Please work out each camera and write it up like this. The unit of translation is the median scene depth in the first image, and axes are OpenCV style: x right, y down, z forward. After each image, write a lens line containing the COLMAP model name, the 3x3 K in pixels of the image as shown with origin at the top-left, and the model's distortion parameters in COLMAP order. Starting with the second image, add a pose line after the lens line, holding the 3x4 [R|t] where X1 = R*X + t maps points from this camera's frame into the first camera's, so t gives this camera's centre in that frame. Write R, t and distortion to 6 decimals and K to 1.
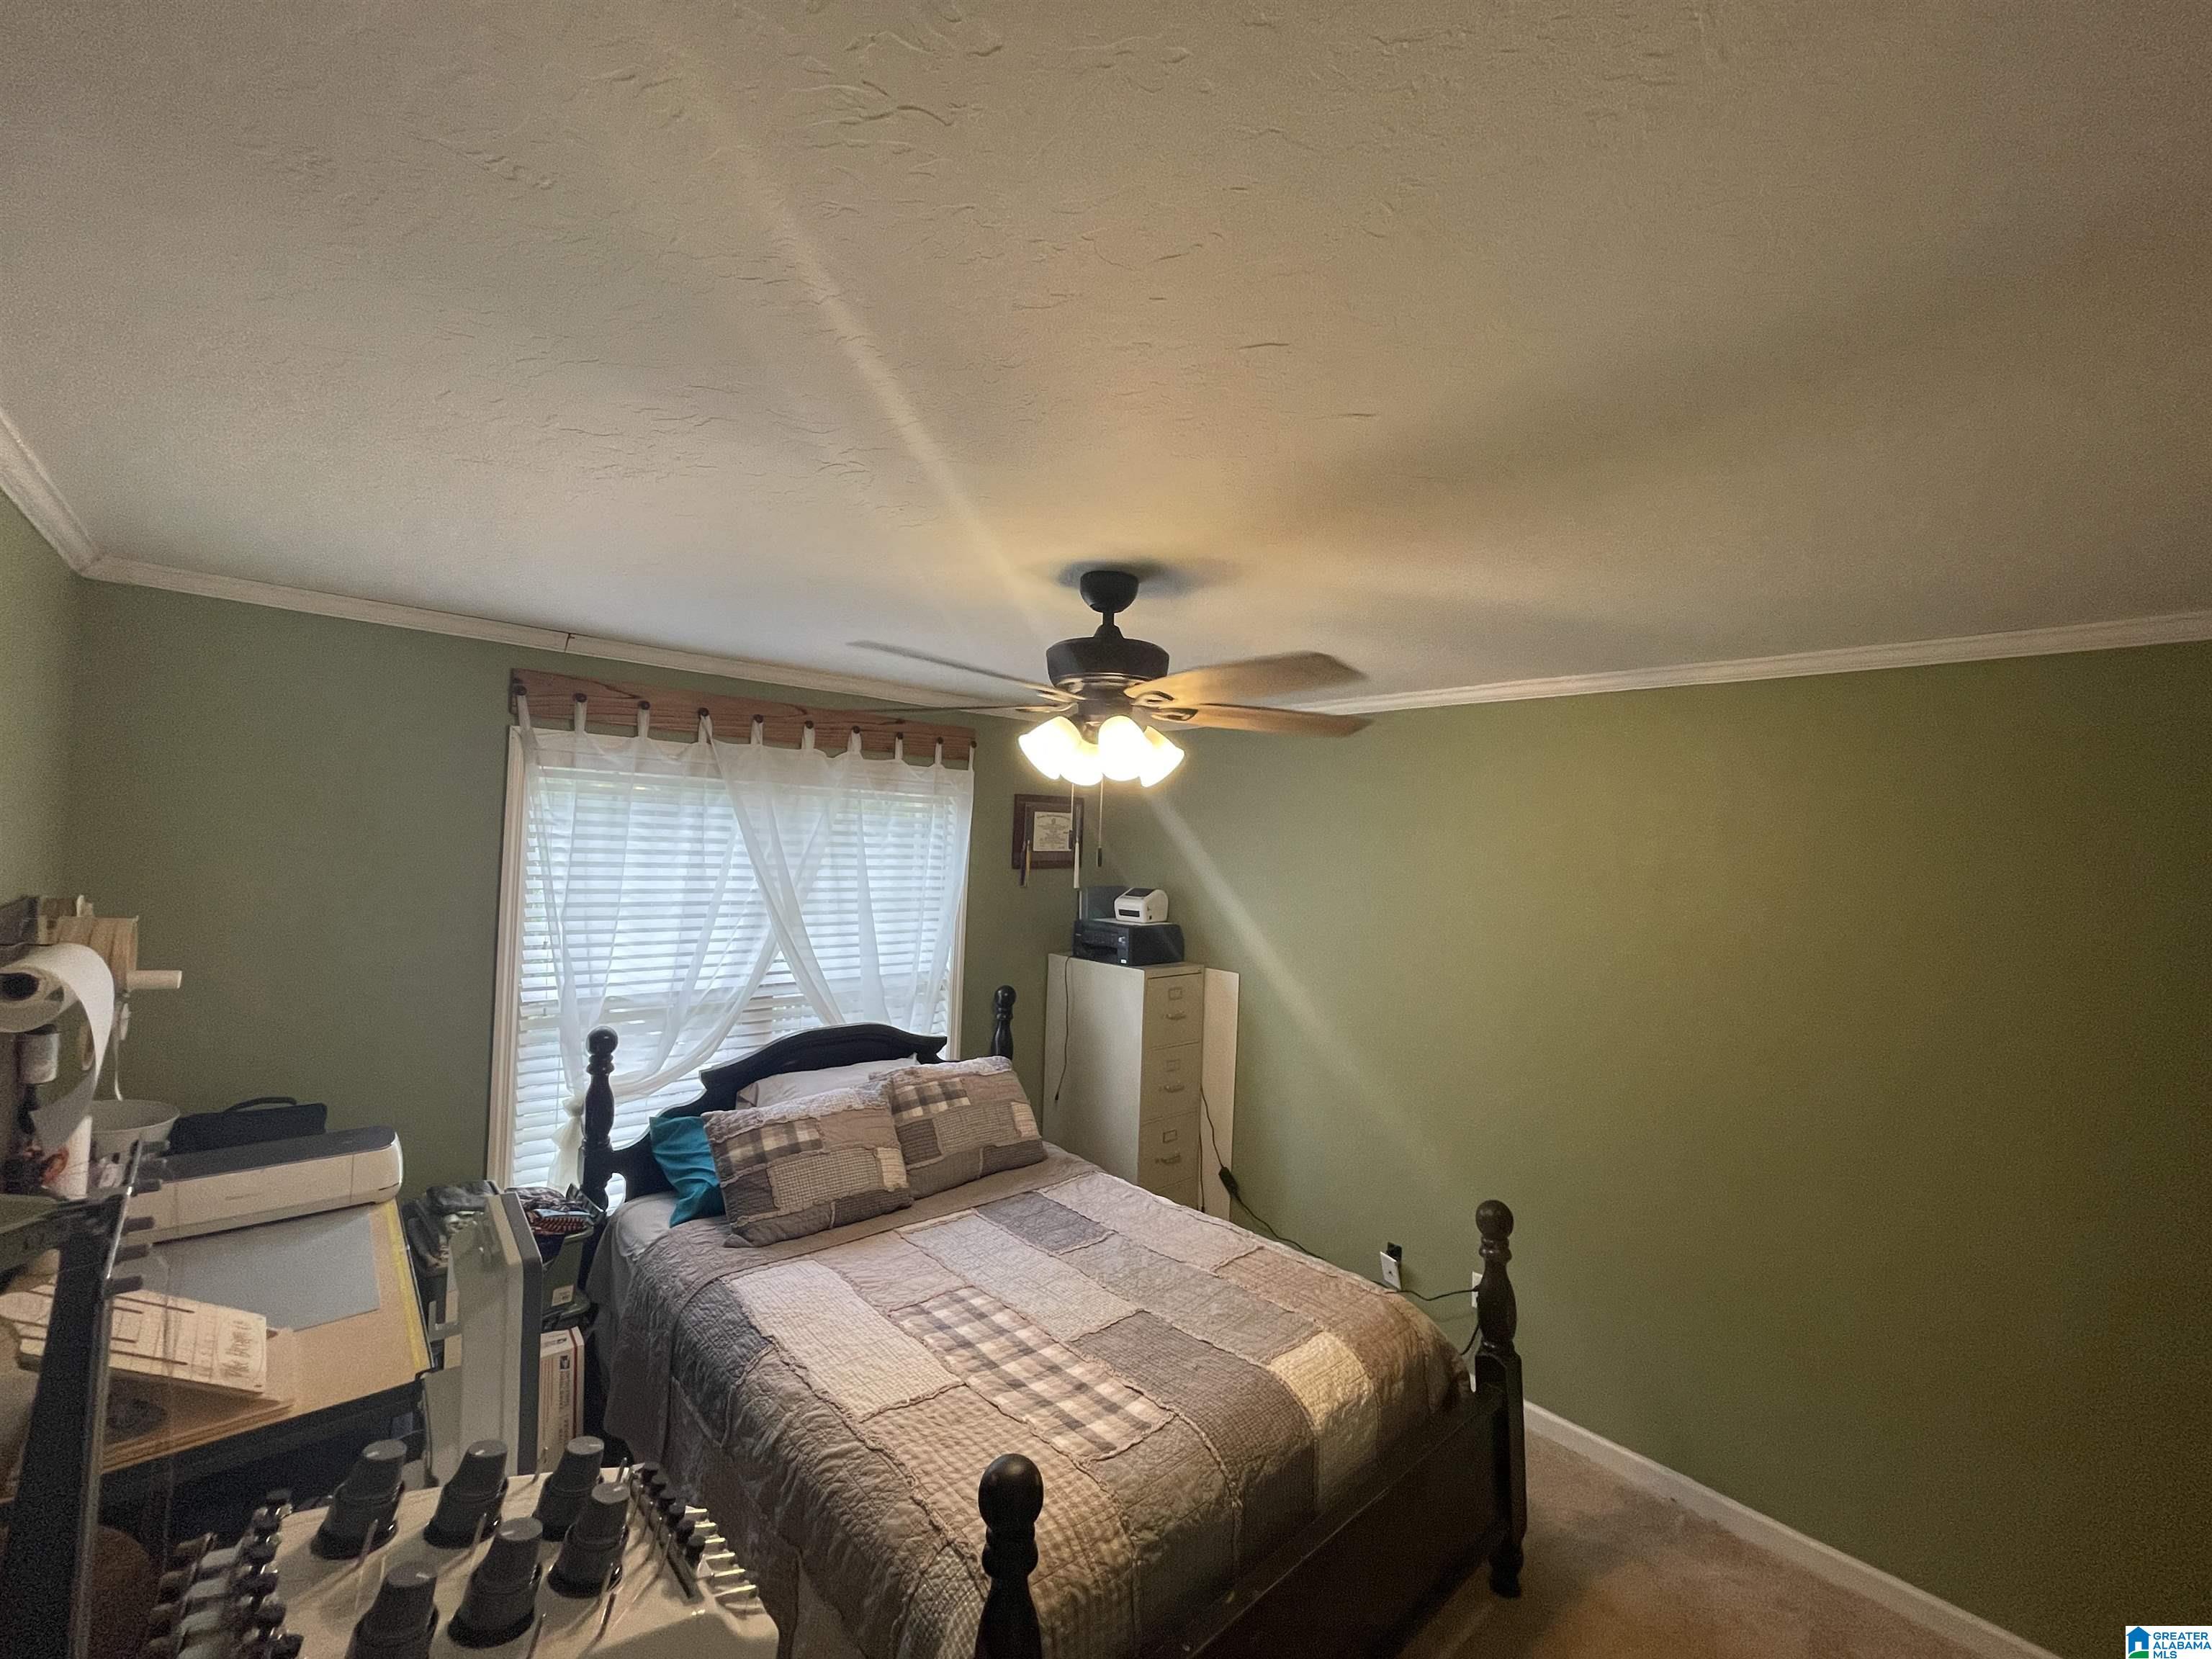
lens RADIAL K [[889.4, 0, 1112.6], [0, 889.4, 811.4], [0, 0, 1]] dist [-0.003517, 0.001160]
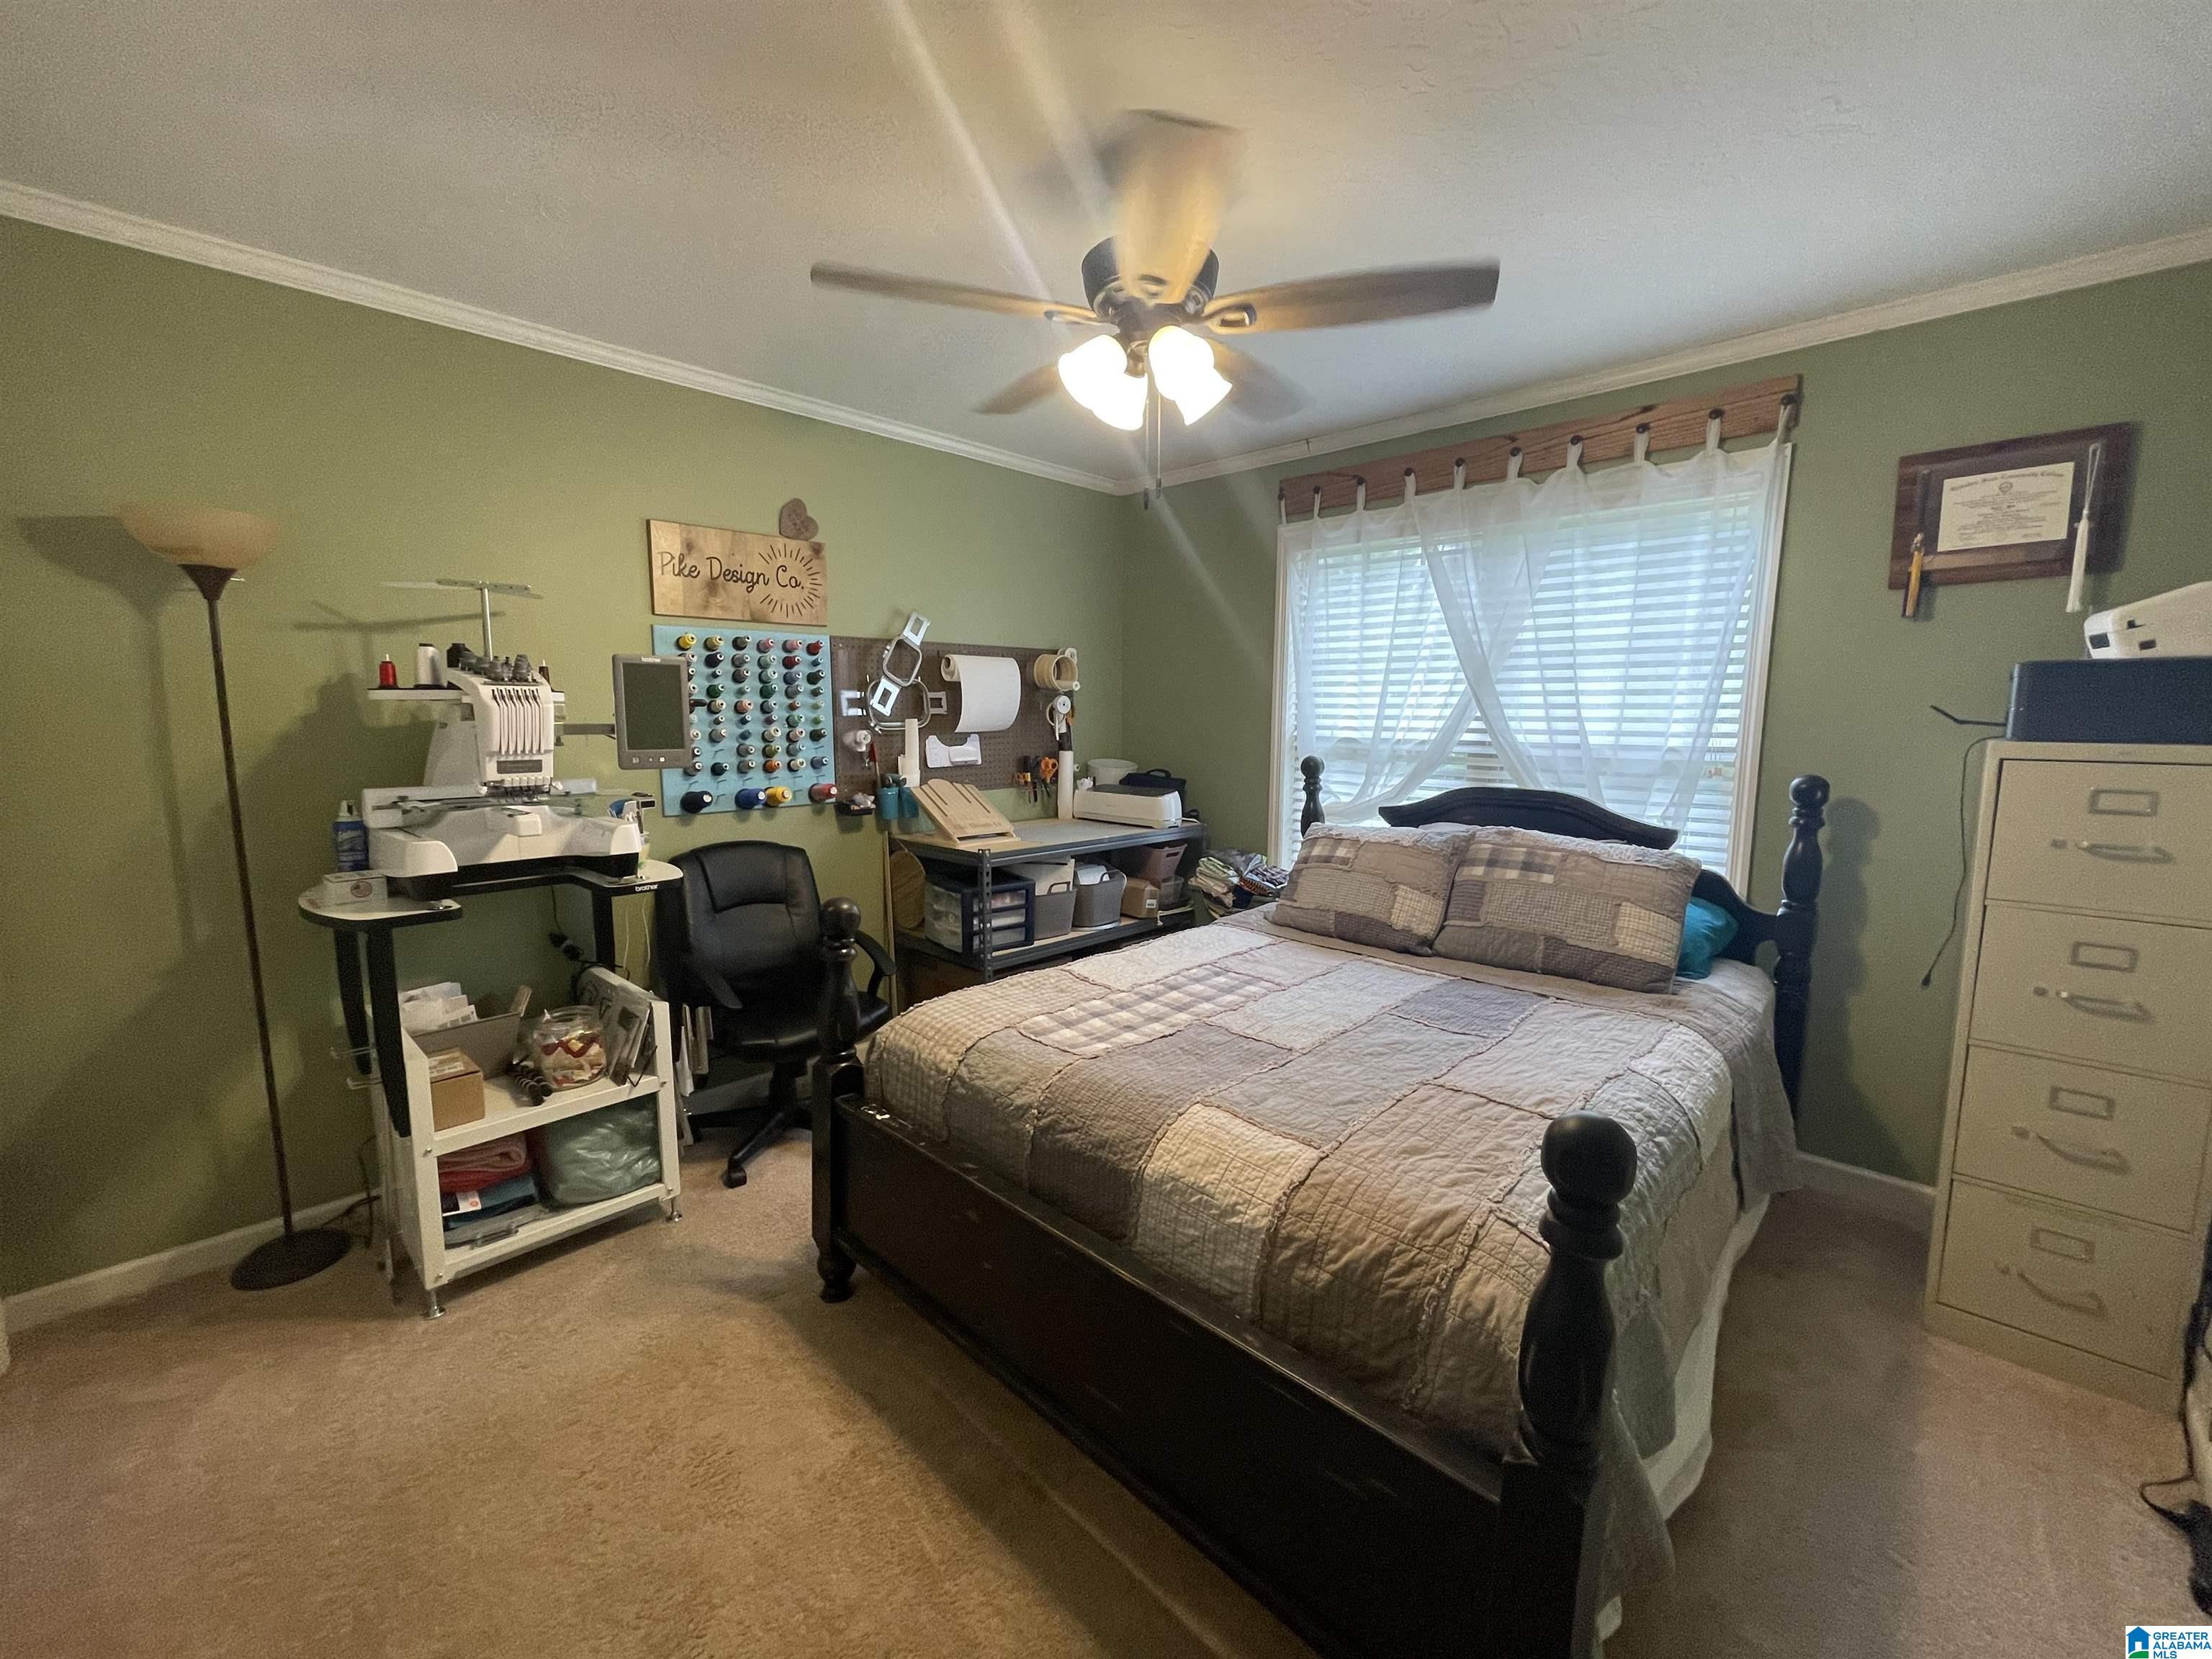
lens RADIAL K [[889.4, 0, 1114.0], [0, 889.4, 833.8], [0, 0, 1]] dist [-0.003517, 0.001160]
pose [[0.071041, 0.097156, -0.992730, 0.649697], [0.032789, 0.994480, 0.099674, 0.213835], [0.996934, -0.039631, 0.067463, 0.617193]]
